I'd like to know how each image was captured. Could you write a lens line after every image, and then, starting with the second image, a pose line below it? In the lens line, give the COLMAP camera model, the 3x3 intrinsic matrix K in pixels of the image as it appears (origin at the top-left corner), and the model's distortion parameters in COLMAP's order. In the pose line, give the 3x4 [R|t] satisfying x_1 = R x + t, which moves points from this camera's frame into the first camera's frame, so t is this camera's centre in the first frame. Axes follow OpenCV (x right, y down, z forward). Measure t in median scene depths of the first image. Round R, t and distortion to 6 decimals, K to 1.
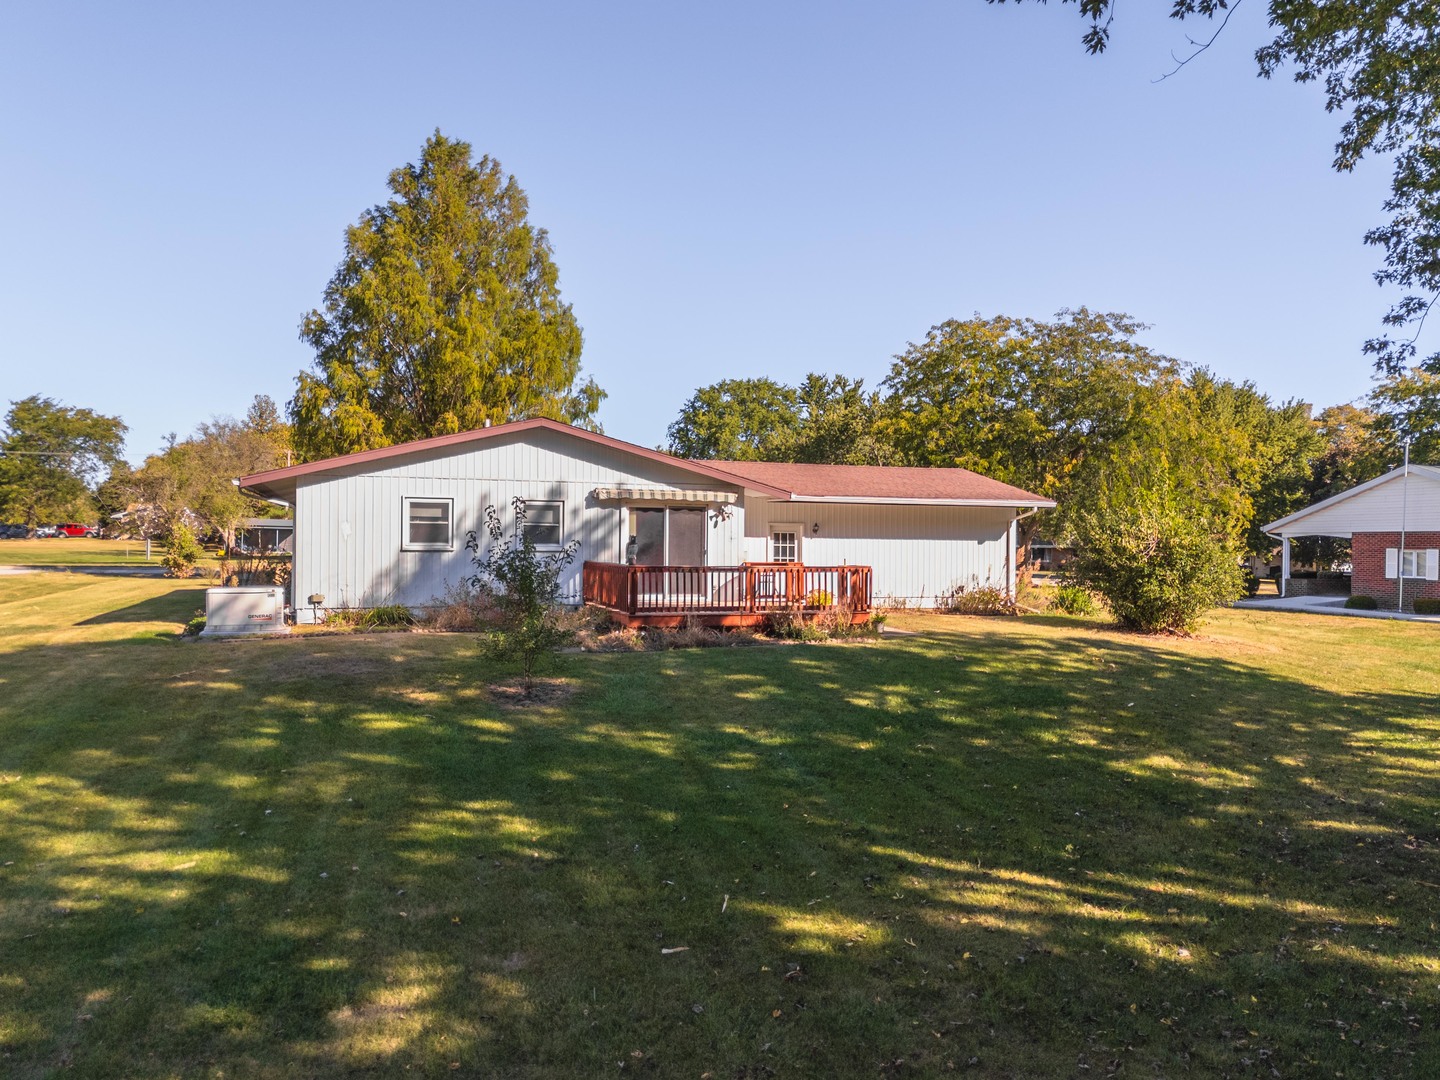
lens RADIAL K [[1054.9, 0, 720.0], [0, 1054.9, 540.0], [0, 0, 1]] dist [0.068475, -0.057997]
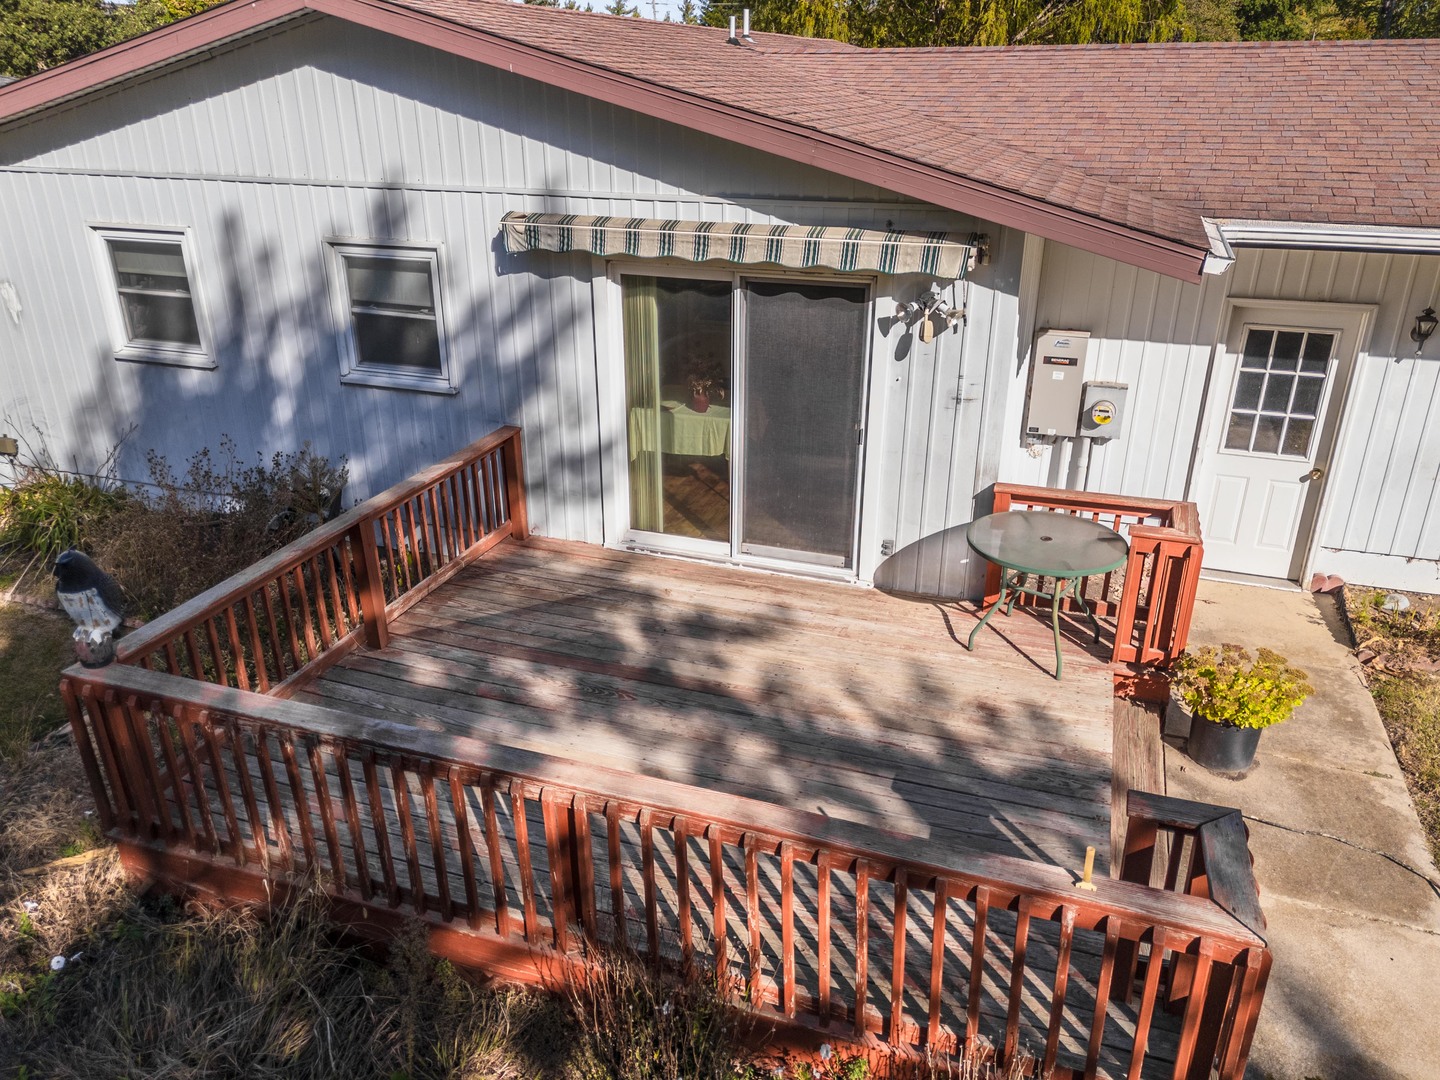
lens RADIAL K [[1054.9, 0, 720.0], [0, 1054.9, 540.0], [0, 0, 1]] dist [0.068475, -0.057997]
pose [[0.783347, 0.239107, -0.573756, 0.110498], [0.007126, 0.919538, 0.392938, -0.065608], [0.621544, -0.311895, 0.718613, 0.605000]]
